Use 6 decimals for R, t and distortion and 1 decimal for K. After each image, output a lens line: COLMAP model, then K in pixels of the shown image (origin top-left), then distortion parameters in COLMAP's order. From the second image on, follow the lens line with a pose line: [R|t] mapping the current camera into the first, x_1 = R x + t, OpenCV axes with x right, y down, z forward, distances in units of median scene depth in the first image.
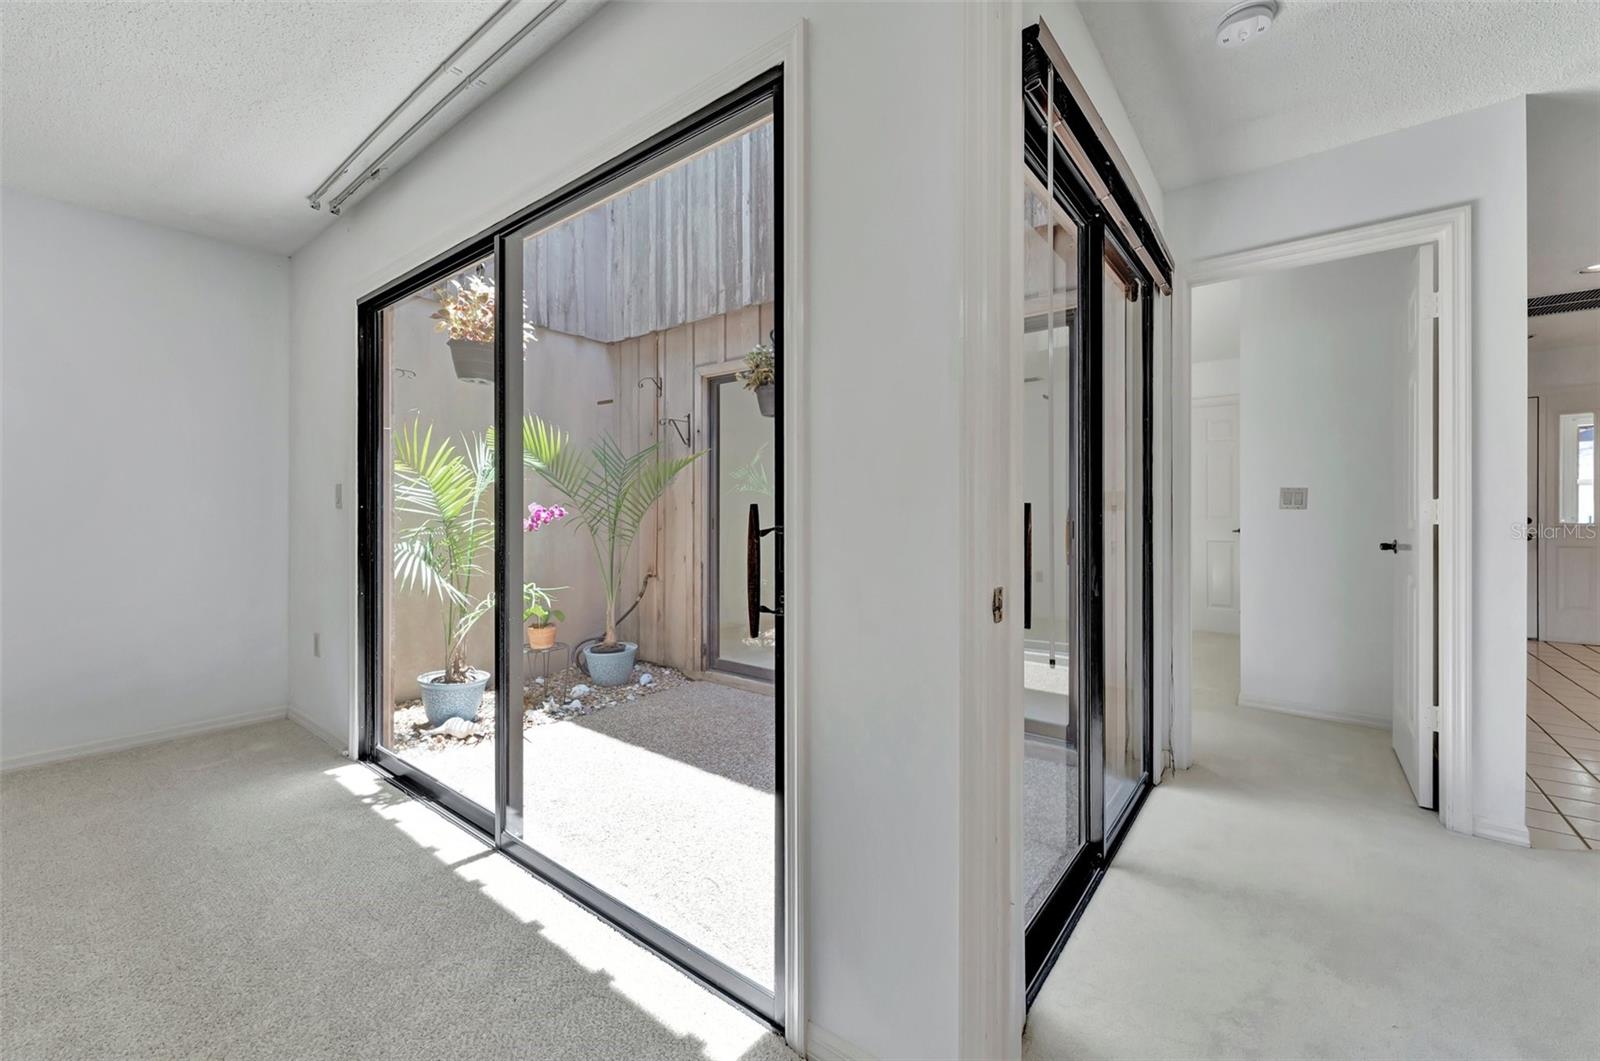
lens RADIAL K [[644.5, 0, 795.6], [0, 644.5, 516.7], [0, 0, 1]] dist [0.002373, -0.000342]
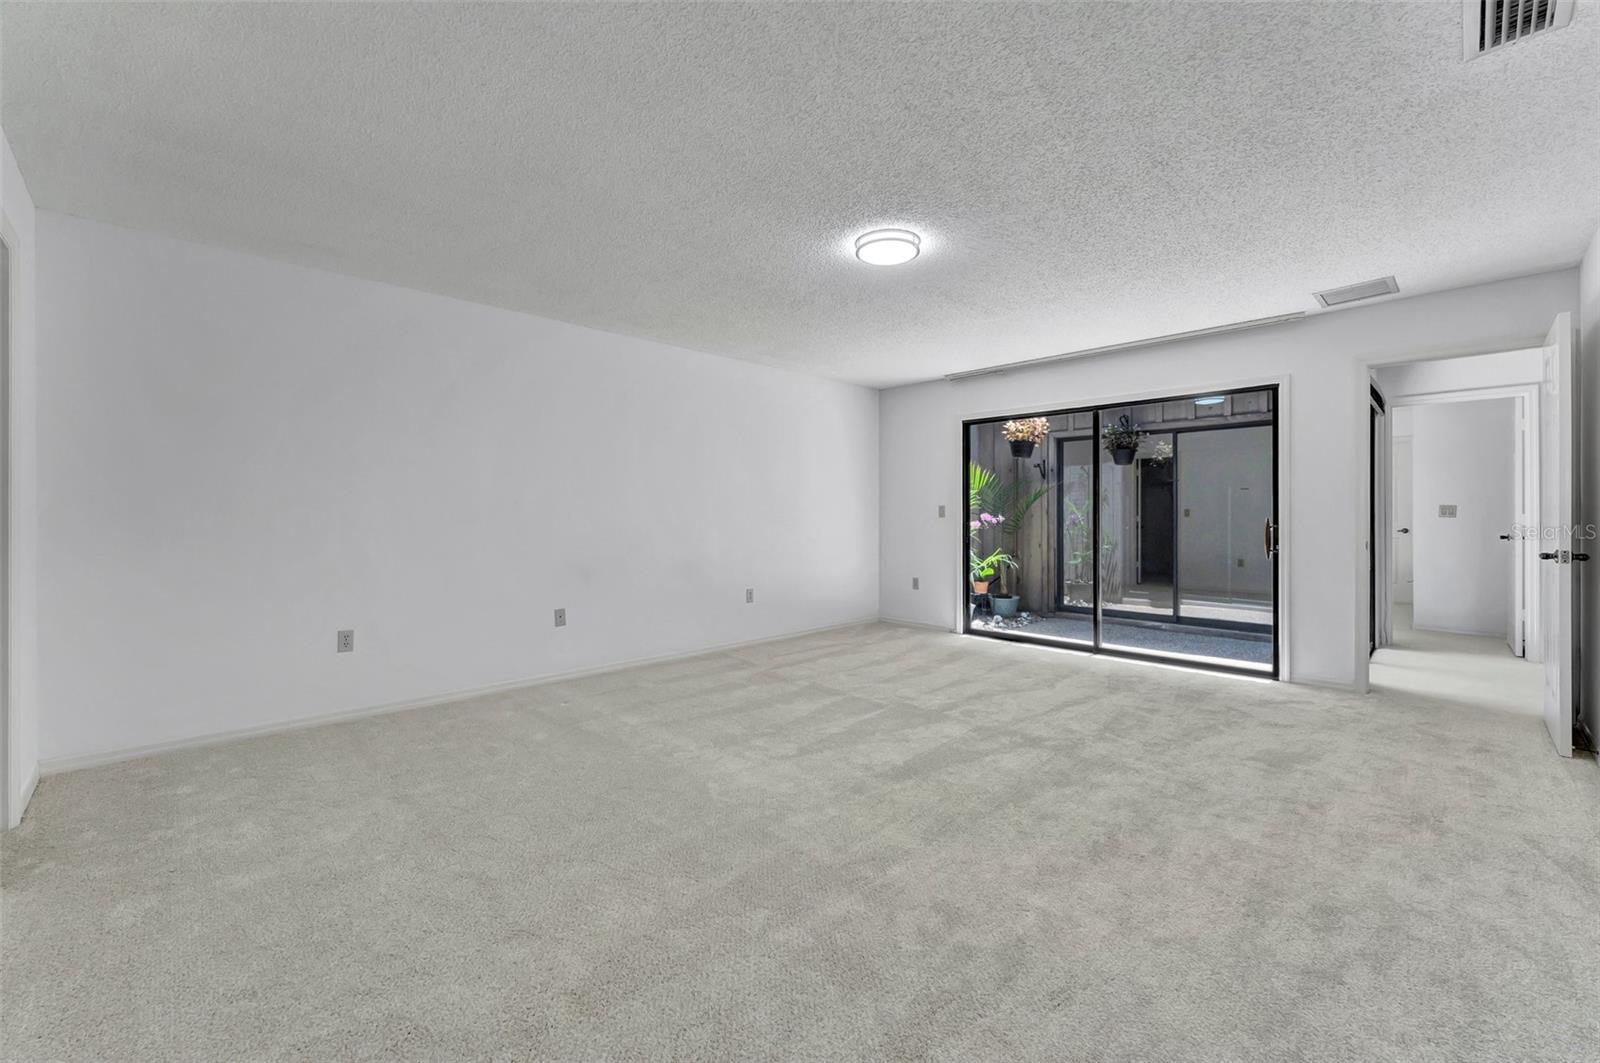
lens RADIAL K [[644.5, 0, 796.1], [0, 644.5, 518.2], [0, 0, 1]] dist [0.002373, -0.000342]
pose [[0.992272, 0.000265, -0.124081, -0.602220], [0.000056, 0.999997, 0.002582, -0.010407], [0.124081, -0.002569, 0.992269, -0.754029]]
